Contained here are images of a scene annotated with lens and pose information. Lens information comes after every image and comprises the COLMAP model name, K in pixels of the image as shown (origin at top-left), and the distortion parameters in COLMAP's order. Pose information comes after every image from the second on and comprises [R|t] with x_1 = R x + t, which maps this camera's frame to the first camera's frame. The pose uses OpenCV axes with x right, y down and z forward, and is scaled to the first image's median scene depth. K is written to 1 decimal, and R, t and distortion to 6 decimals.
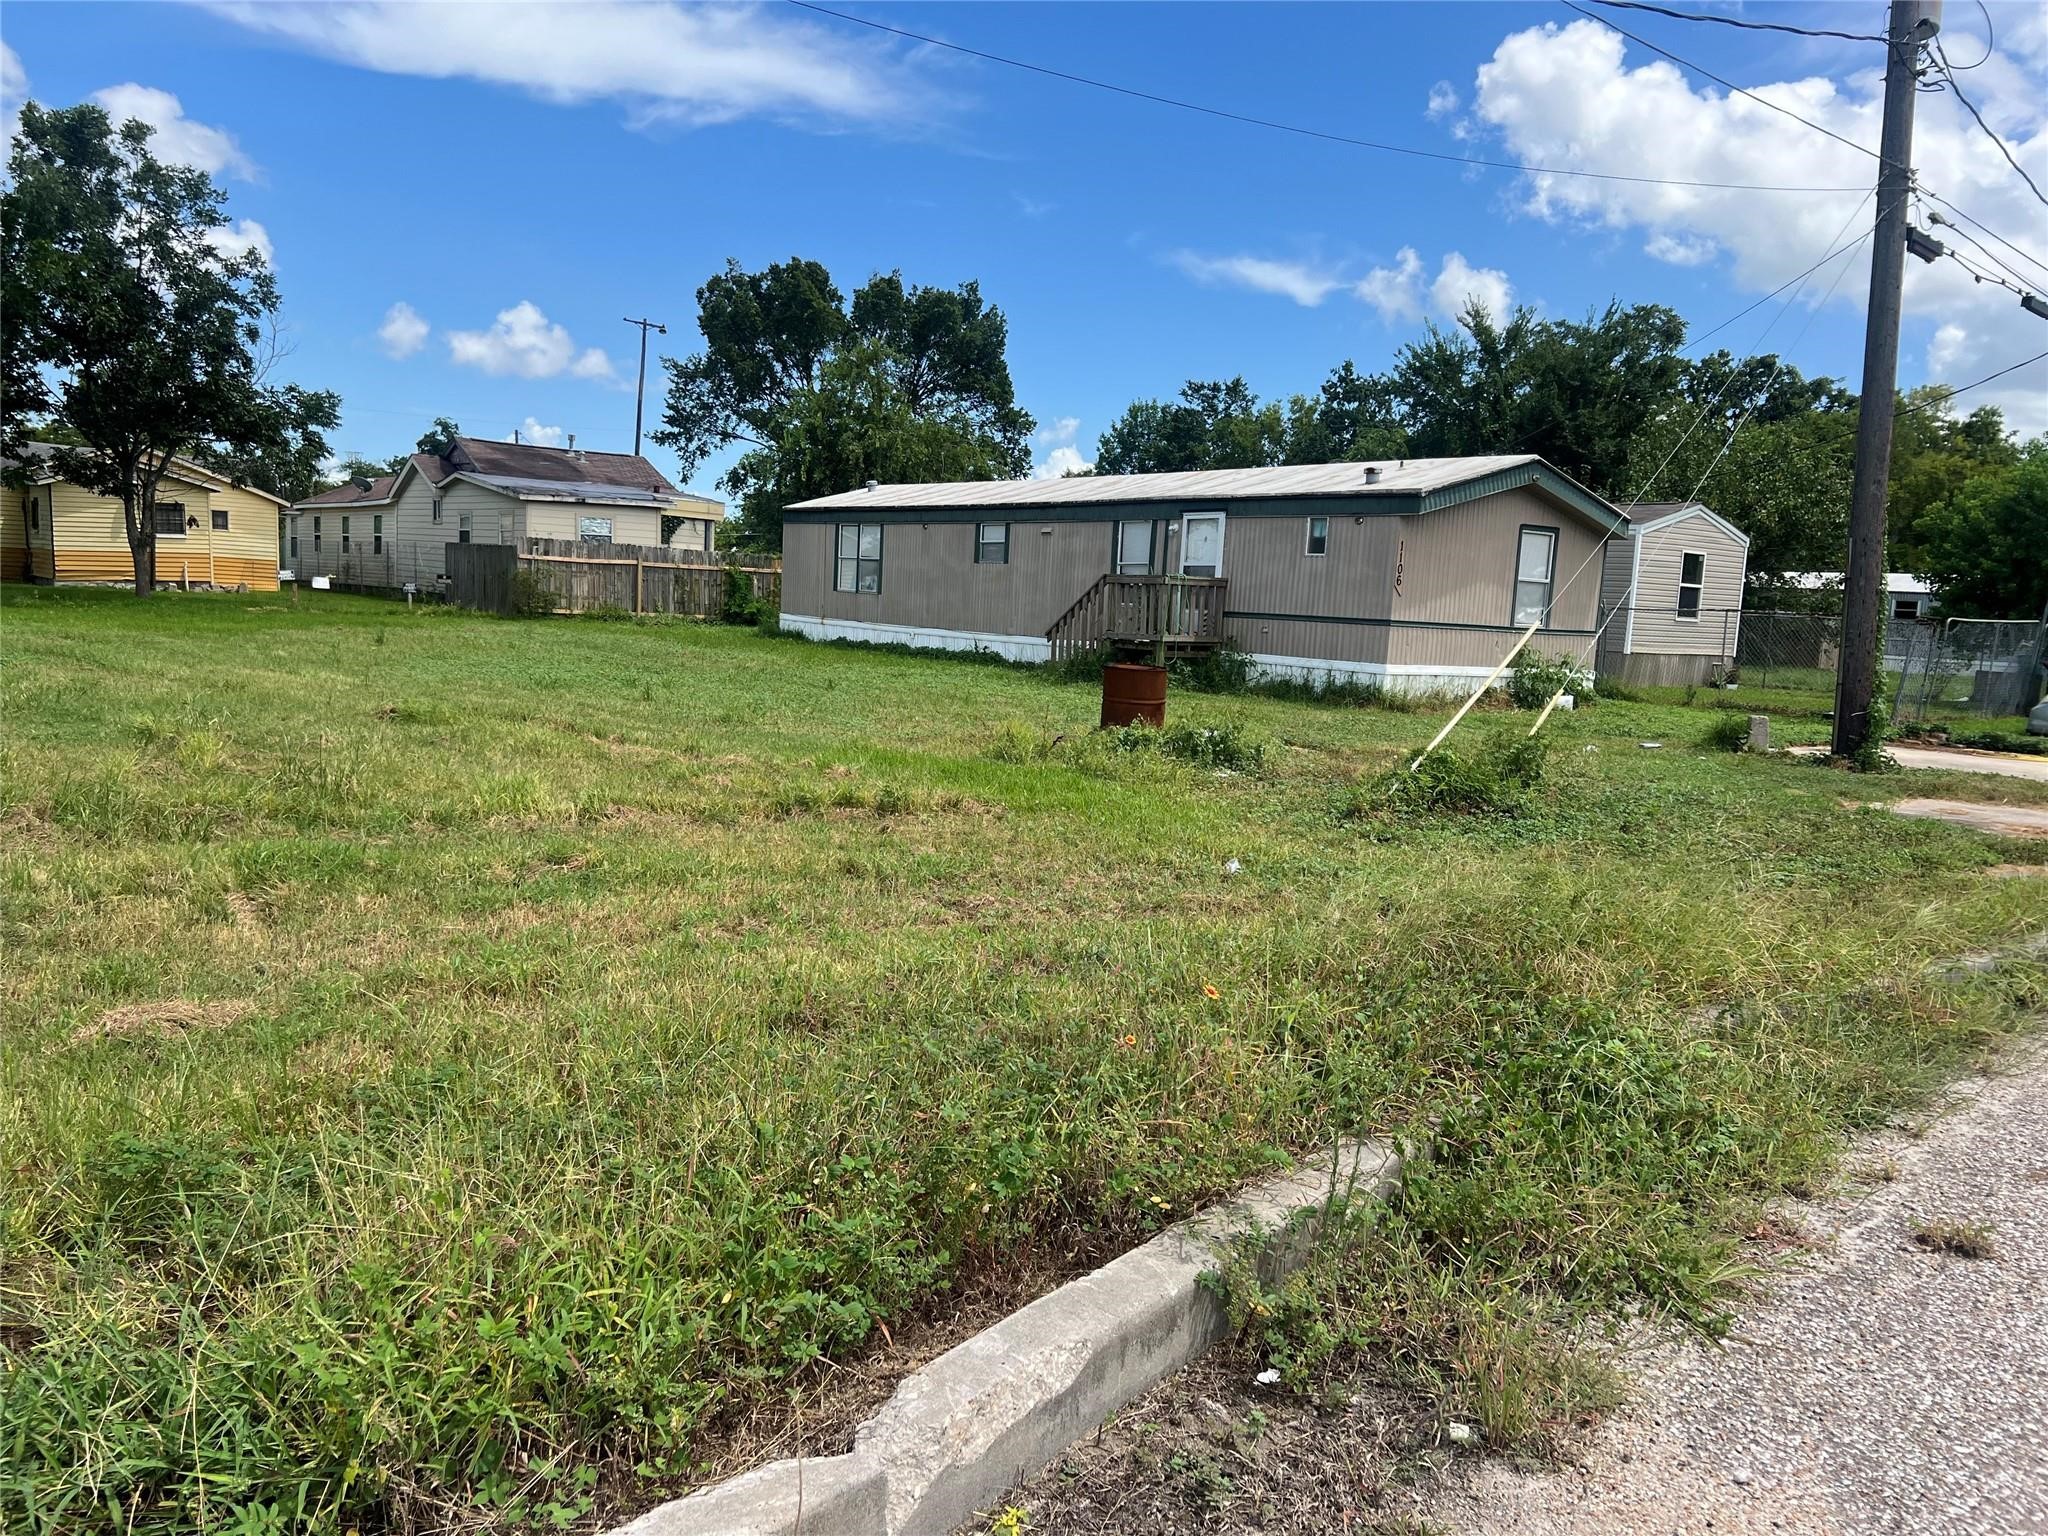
lens RADIAL K [[1554.2, 0, 1023.9], [0, 1554.2, 786.7], [0, 0, 1]] dist [0.060436, -0.072553]
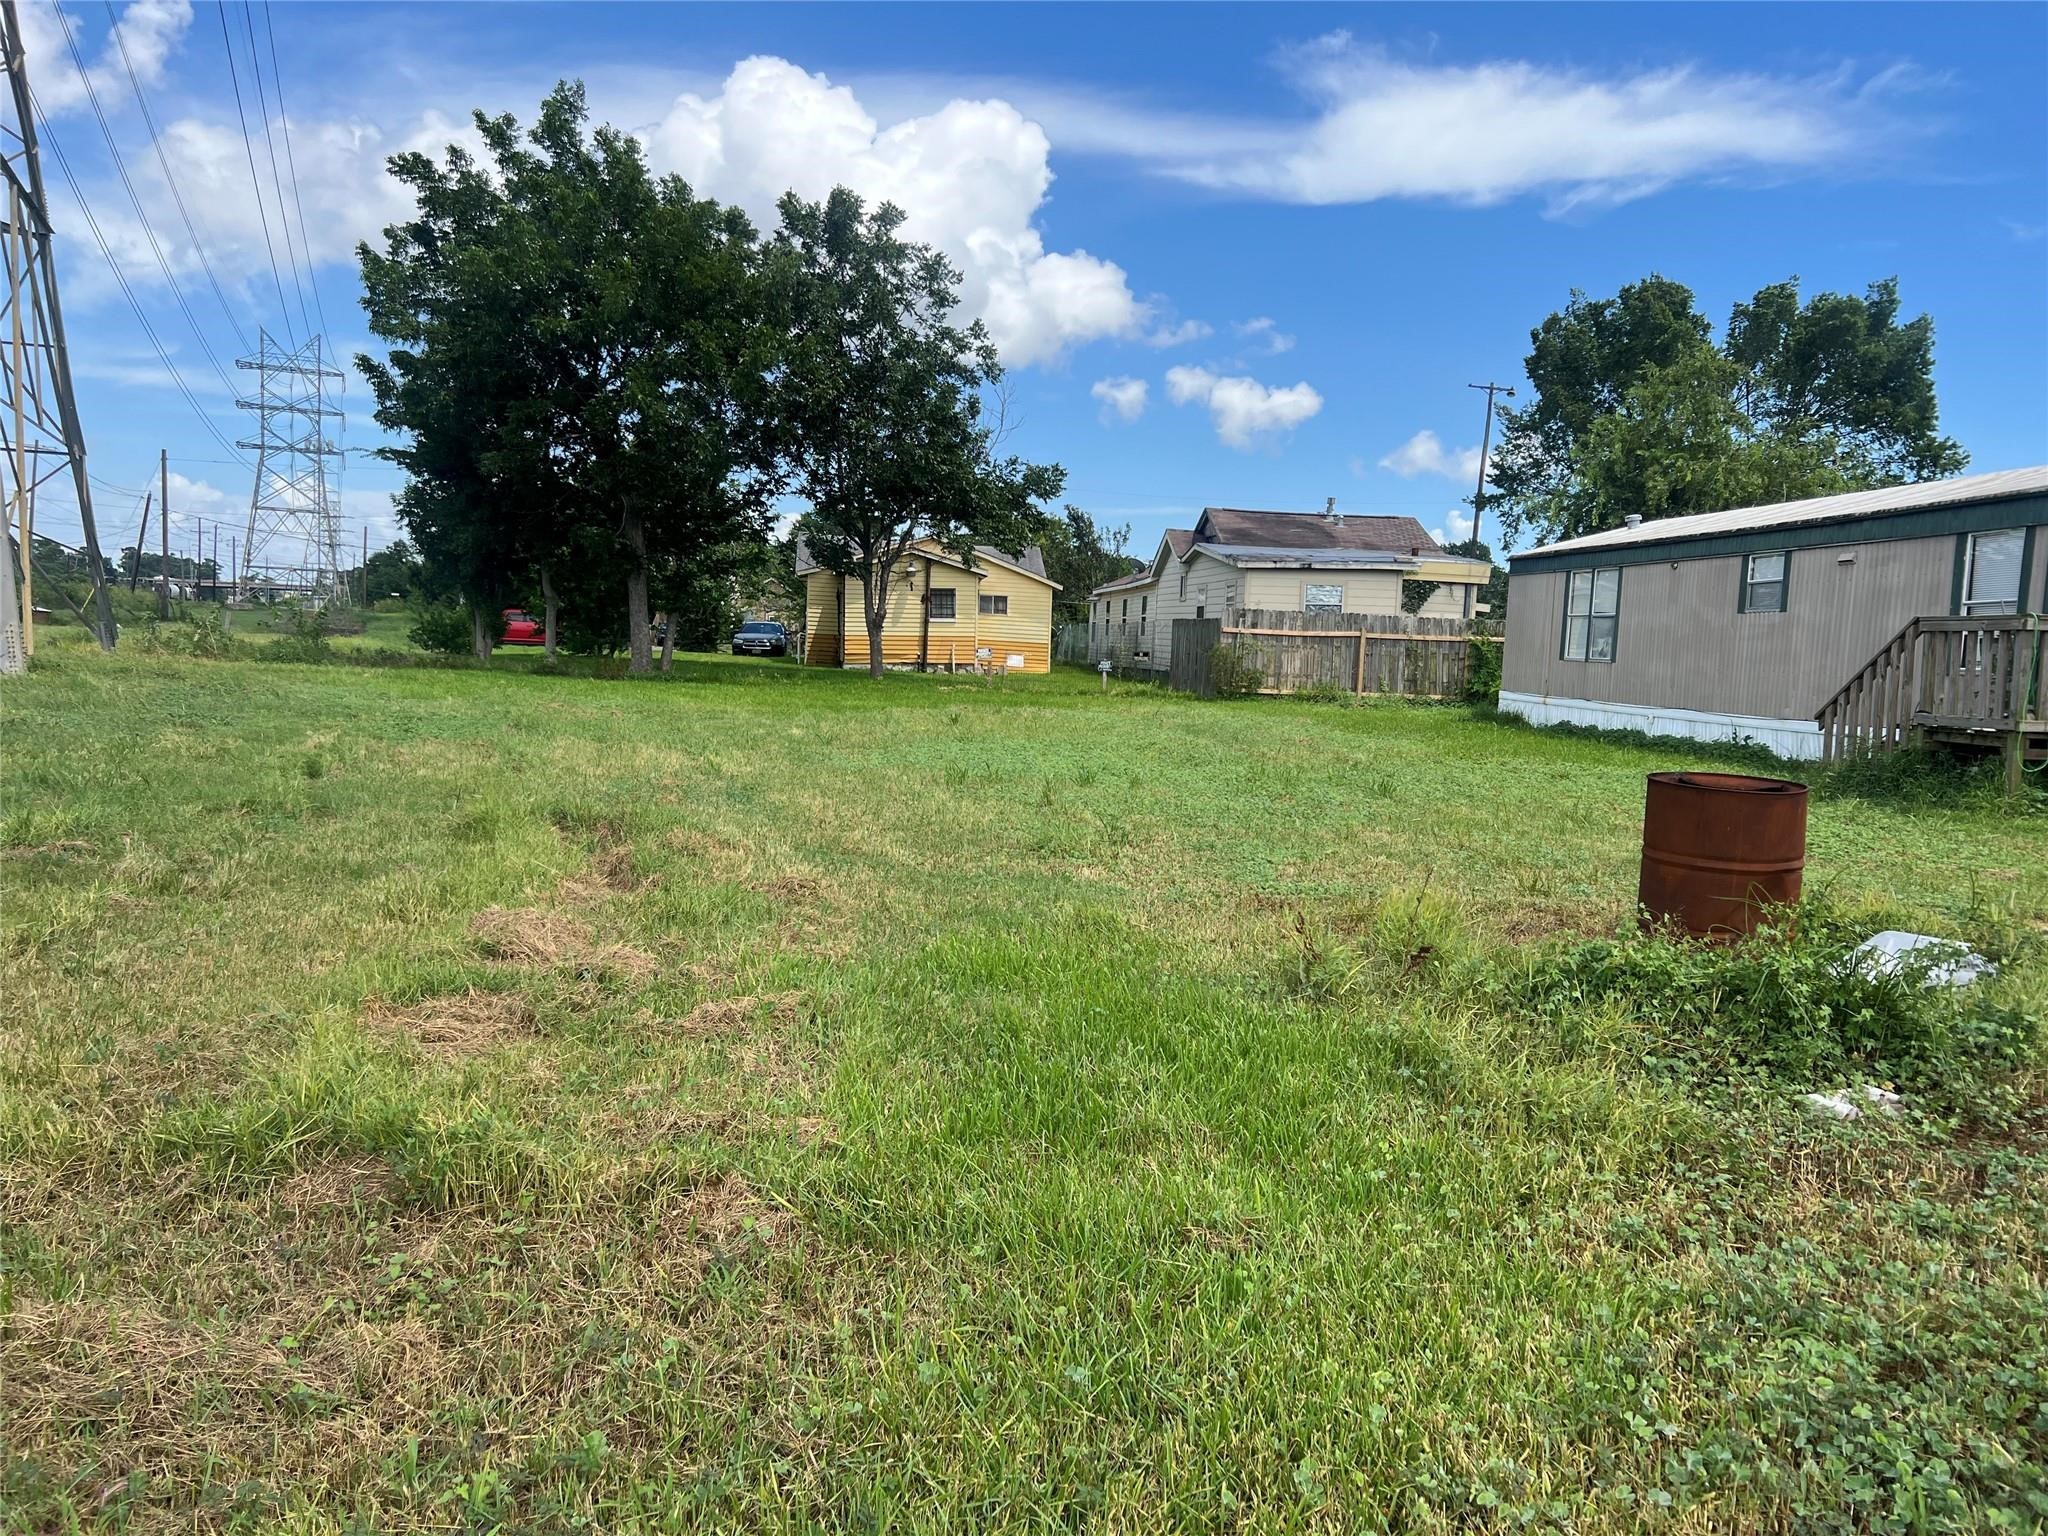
lens RADIAL K [[1544.6, 0, 1036.0], [0, 1544.6, 804.3], [0, 0, 1]] dist [0.043817, -0.041933]
pose [[0.854111, 0.037202, -0.518758, 0.085442], [-0.059078, 0.997922, -0.025704, -0.033434], [0.516724, 0.052601, 0.854534, 0.351481]]
